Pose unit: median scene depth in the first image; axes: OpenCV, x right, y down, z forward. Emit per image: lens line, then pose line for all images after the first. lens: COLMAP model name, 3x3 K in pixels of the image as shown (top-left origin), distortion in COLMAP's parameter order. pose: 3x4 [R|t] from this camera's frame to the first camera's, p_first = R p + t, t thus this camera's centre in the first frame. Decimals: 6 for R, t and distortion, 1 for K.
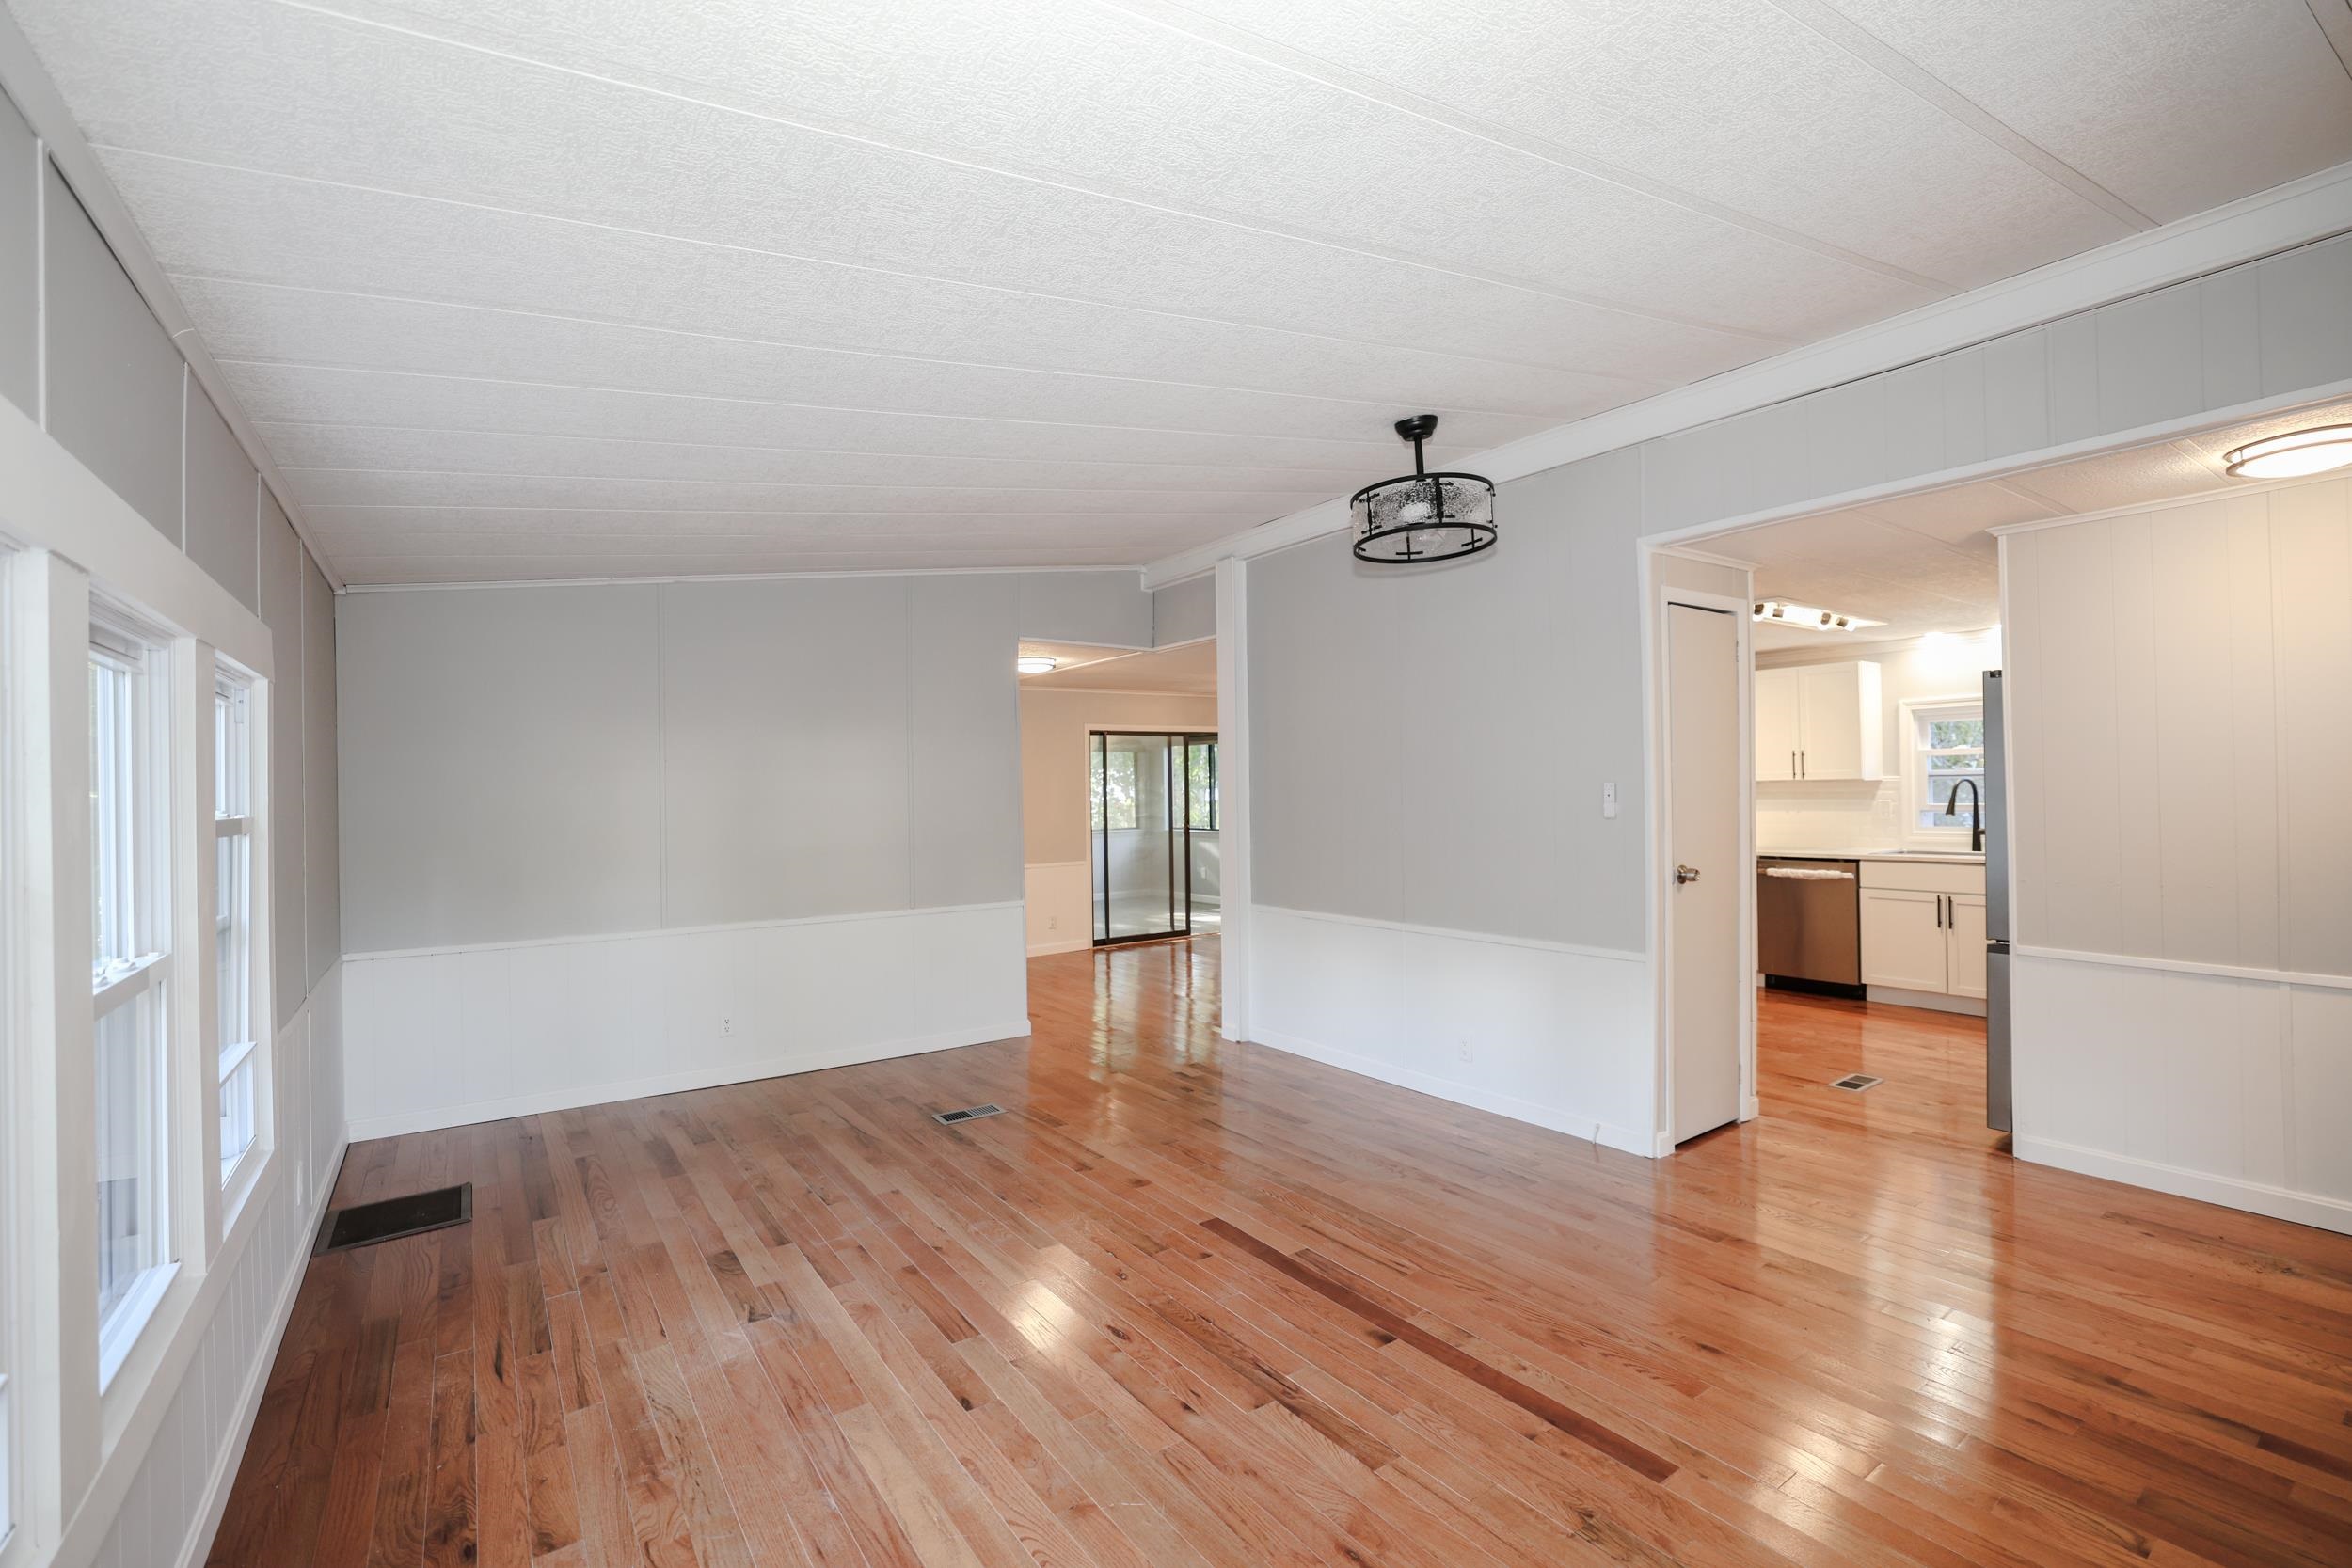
lens RADIAL K [[1051.1, 0, 1175.6], [0, 1051.1, 780.5], [0, 0, 1]] dist [-0.042789, 0.013811]
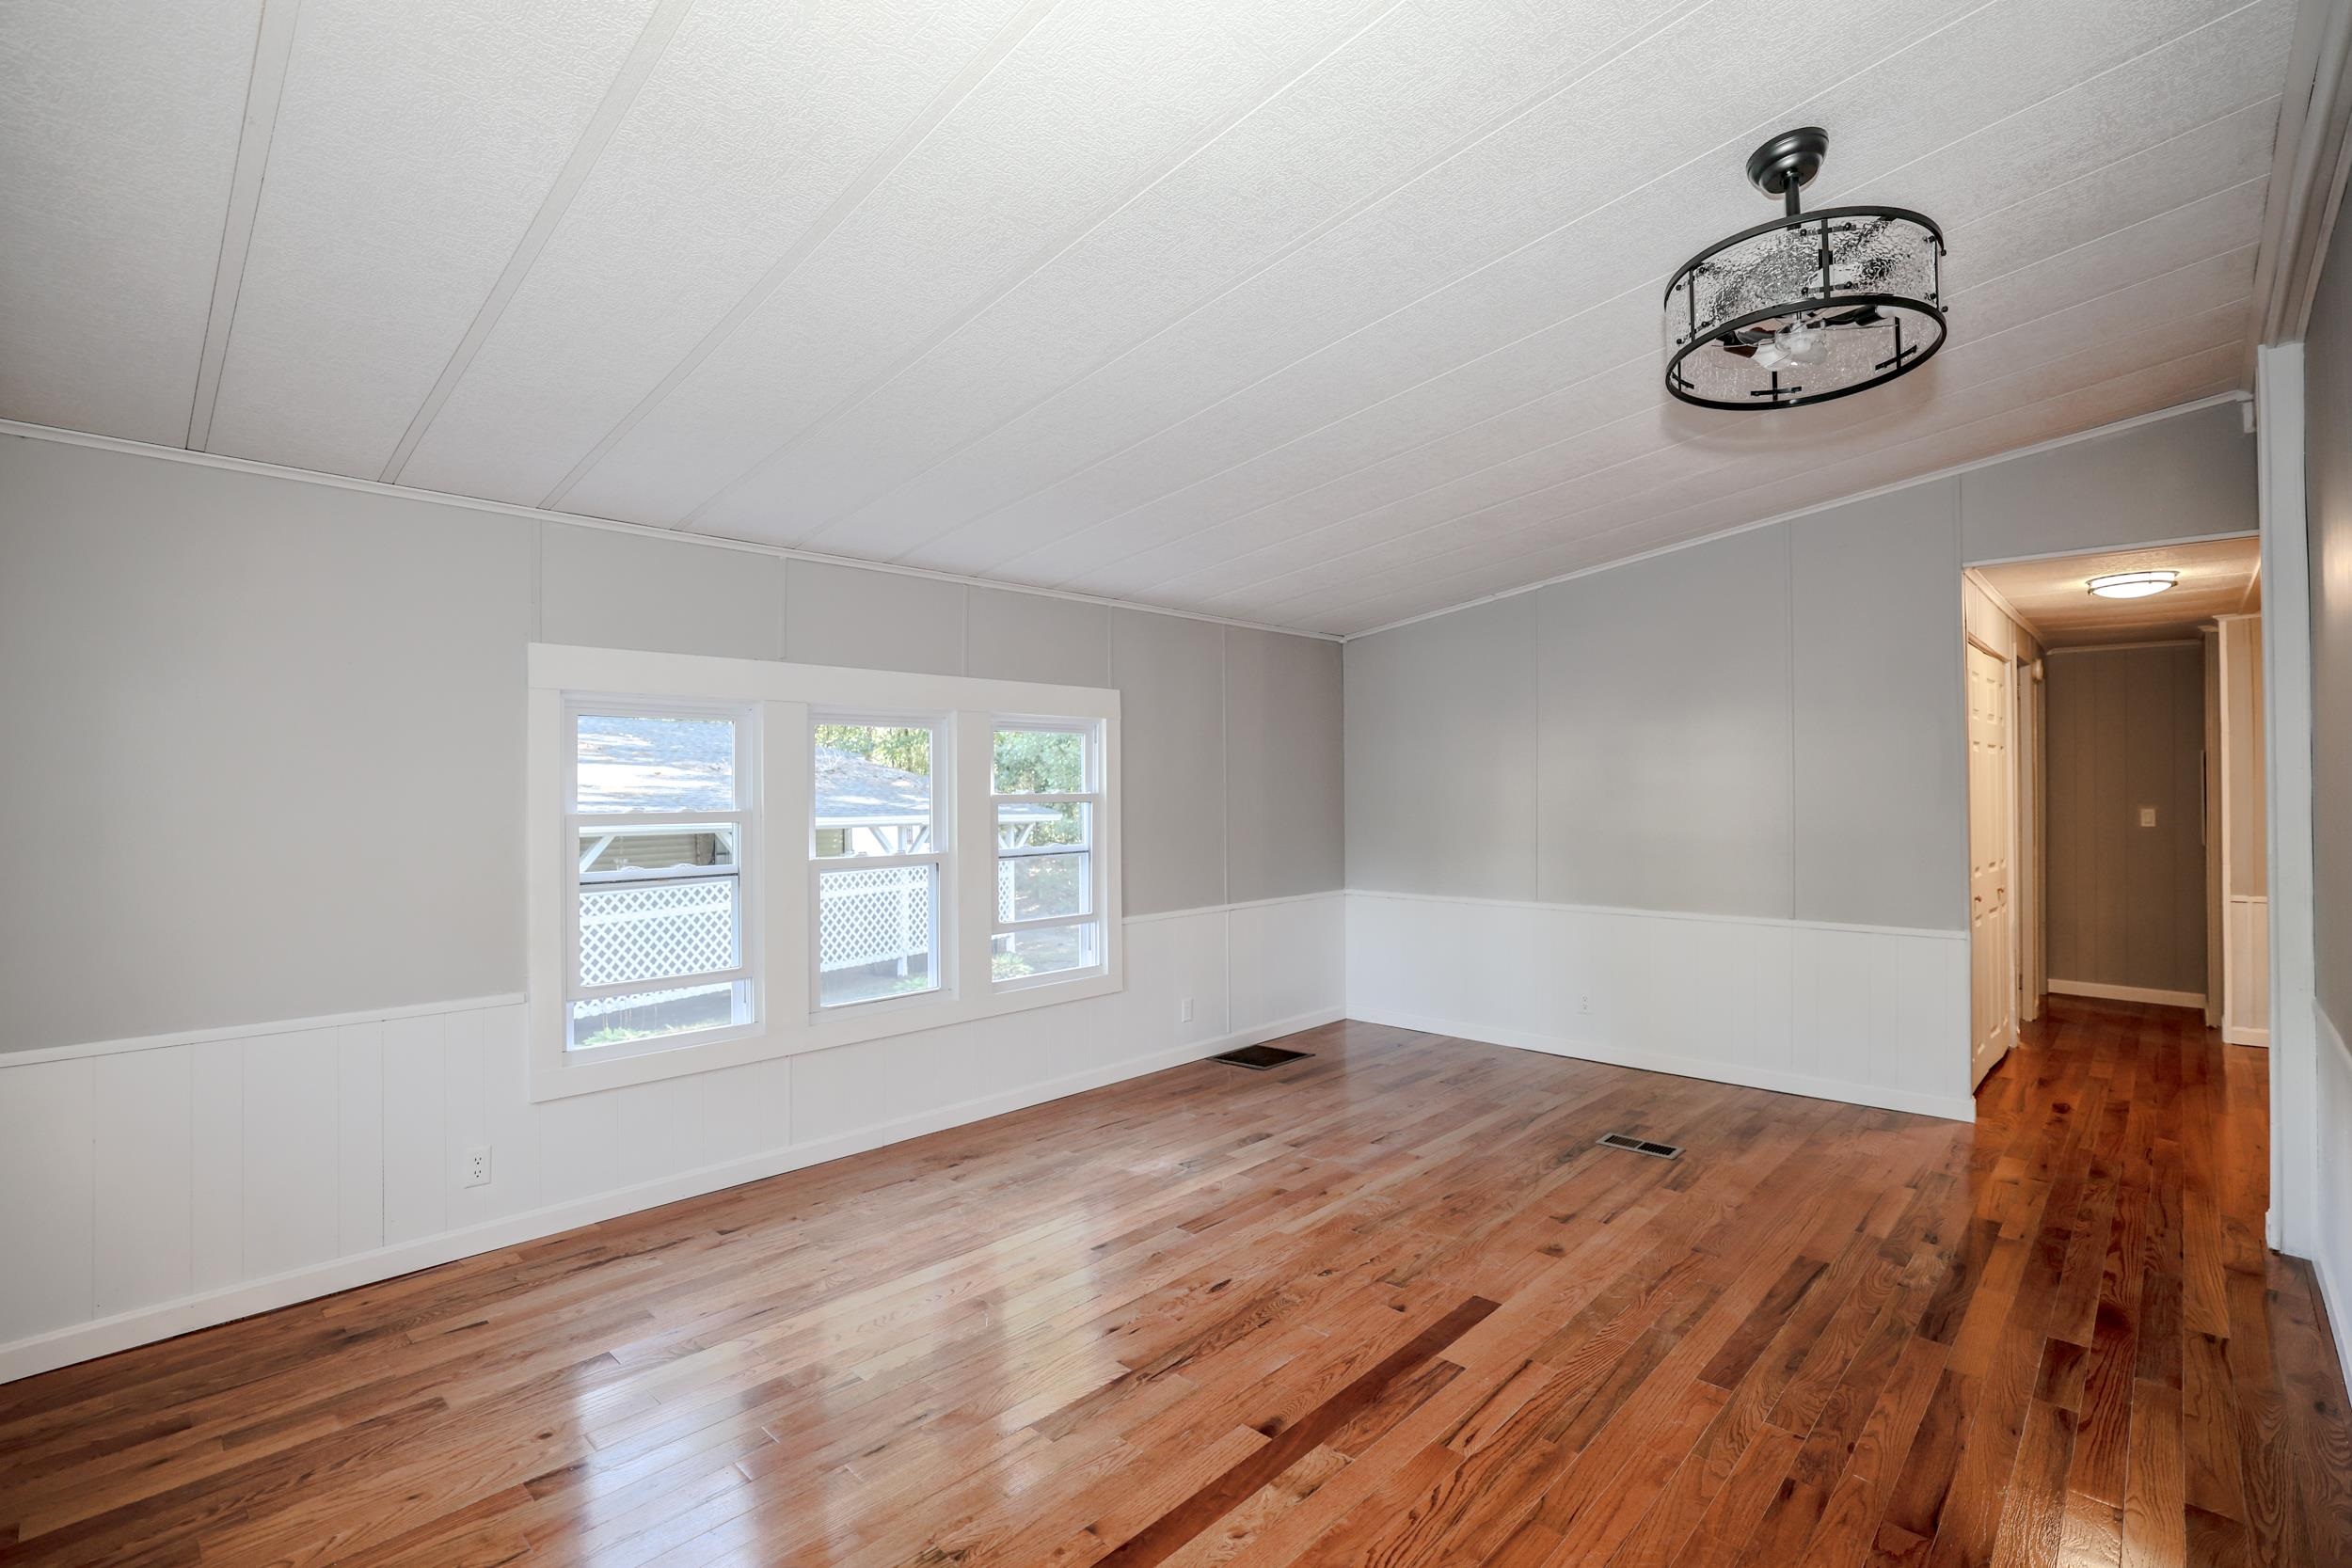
lens RADIAL K [[1076.5, 0, 1167.2], [0, 1076.5, 795.0], [0, 0, 1]] dist [-0.048107, 0.015916]
pose [[0.179266, 0.019744, -0.983602, 0.817516], [0.013161, 0.999661, 0.022465, -0.002723], [0.983713, -0.016973, 0.178946, 0.611149]]
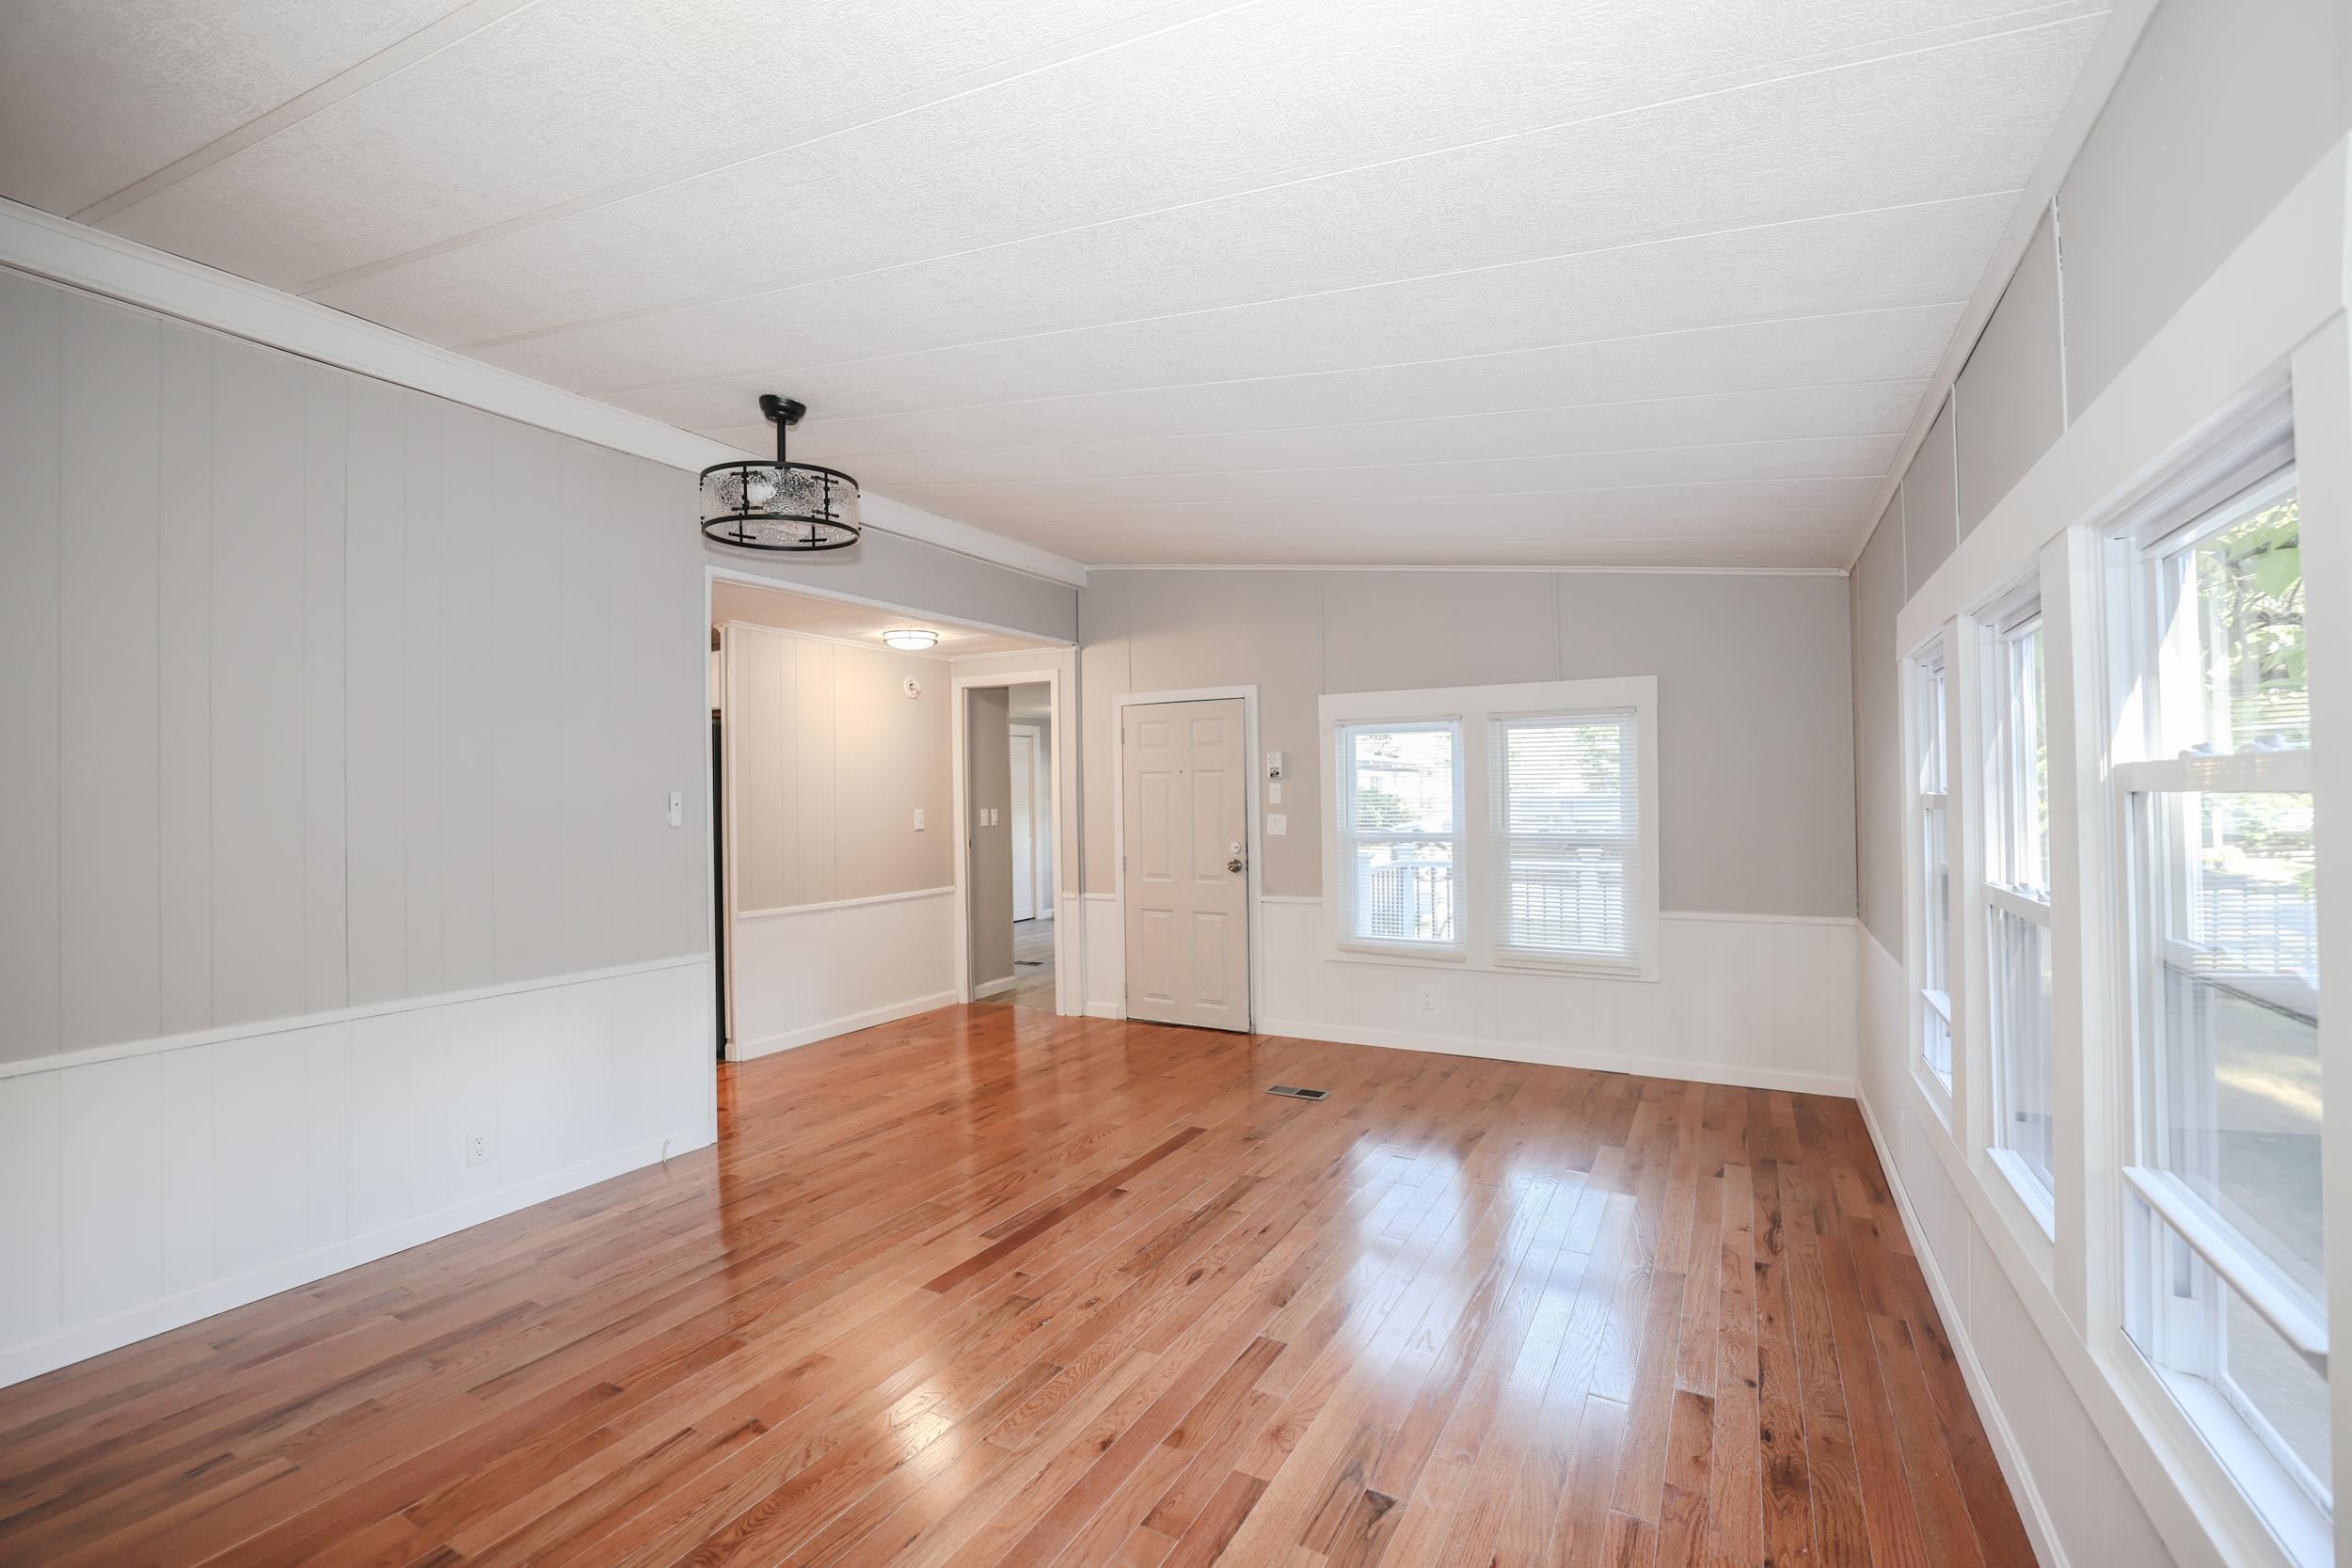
lens RADIAL K [[997.2, 0, 1201.0], [0, 997.2, 779.4], [0, 0, 1]] dist [-0.049485, 0.016608]
pose [[-0.454268, 0.041326, 0.889906, -0.803662], [0.017245, 0.999144, -0.037595, 0.040964], [-0.890698, -0.001732, -0.454592, 1.180954]]
